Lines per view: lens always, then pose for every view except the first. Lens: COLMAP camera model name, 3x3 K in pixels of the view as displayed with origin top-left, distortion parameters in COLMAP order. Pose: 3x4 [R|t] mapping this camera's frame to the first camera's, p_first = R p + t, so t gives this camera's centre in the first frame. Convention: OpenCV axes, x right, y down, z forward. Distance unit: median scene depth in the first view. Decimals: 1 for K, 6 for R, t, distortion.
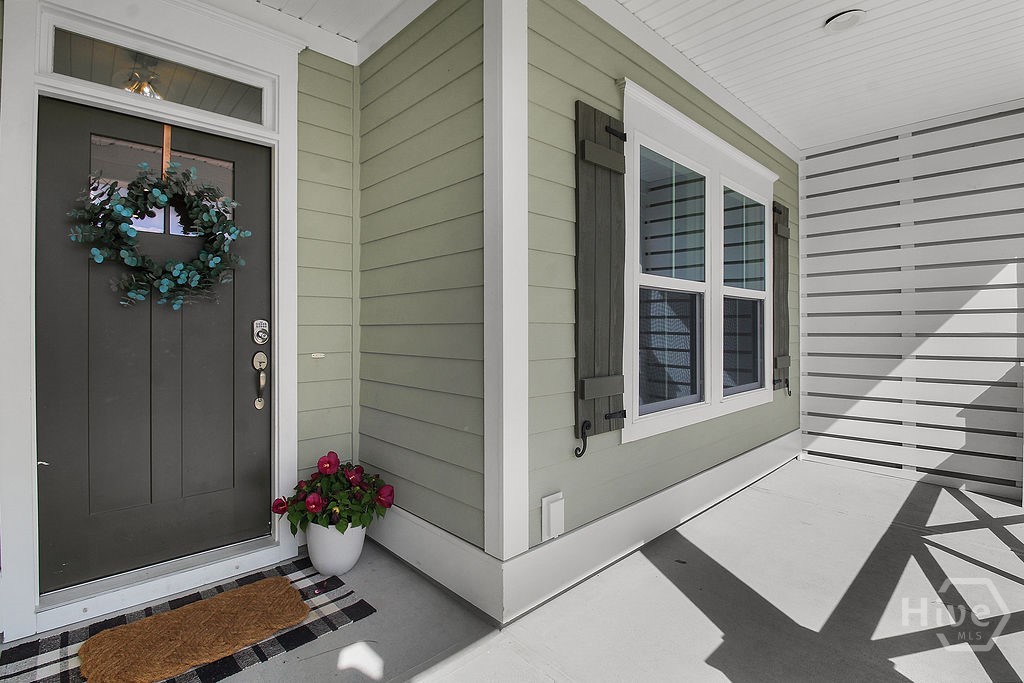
lens RADIAL K [[489.2, 0, 506.6], [0, 489.2, 333.6], [0, 0, 1]] dist [-0.005120, -0.000518]
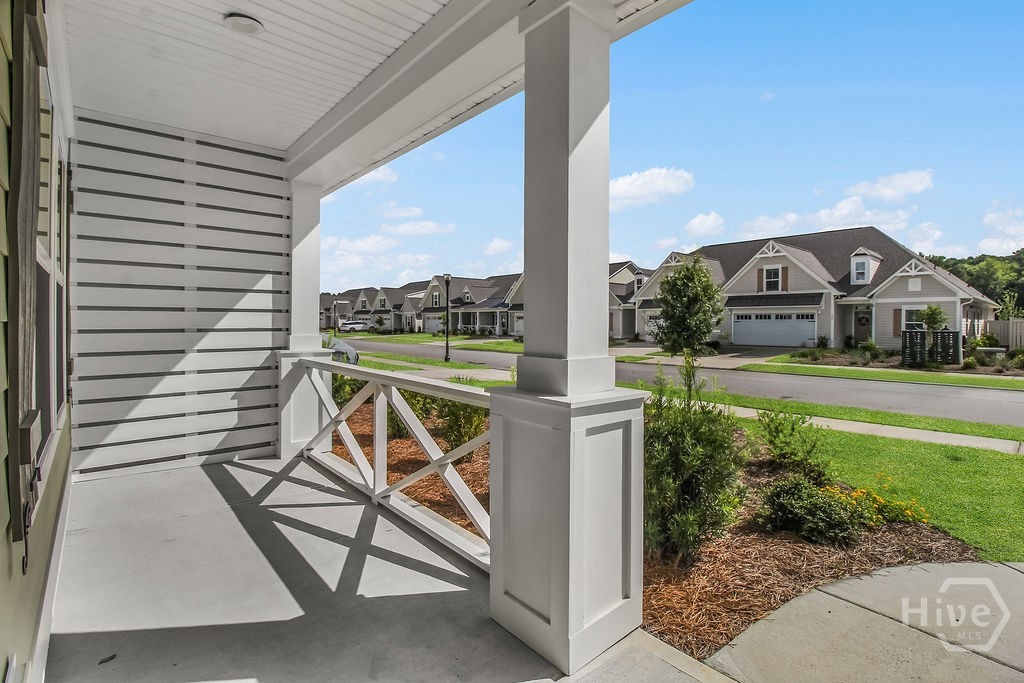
lens RADIAL K [[489.2, 0, 506.7], [0, 489.2, 332.2], [0, 0, 1]] dist [-0.005120, -0.000518]
pose [[0.065422, -0.018109, 0.997693, -0.196852], [0.004652, 0.999830, 0.017843, -0.009467], [-0.997847, 0.003474, 0.065495, 0.256981]]
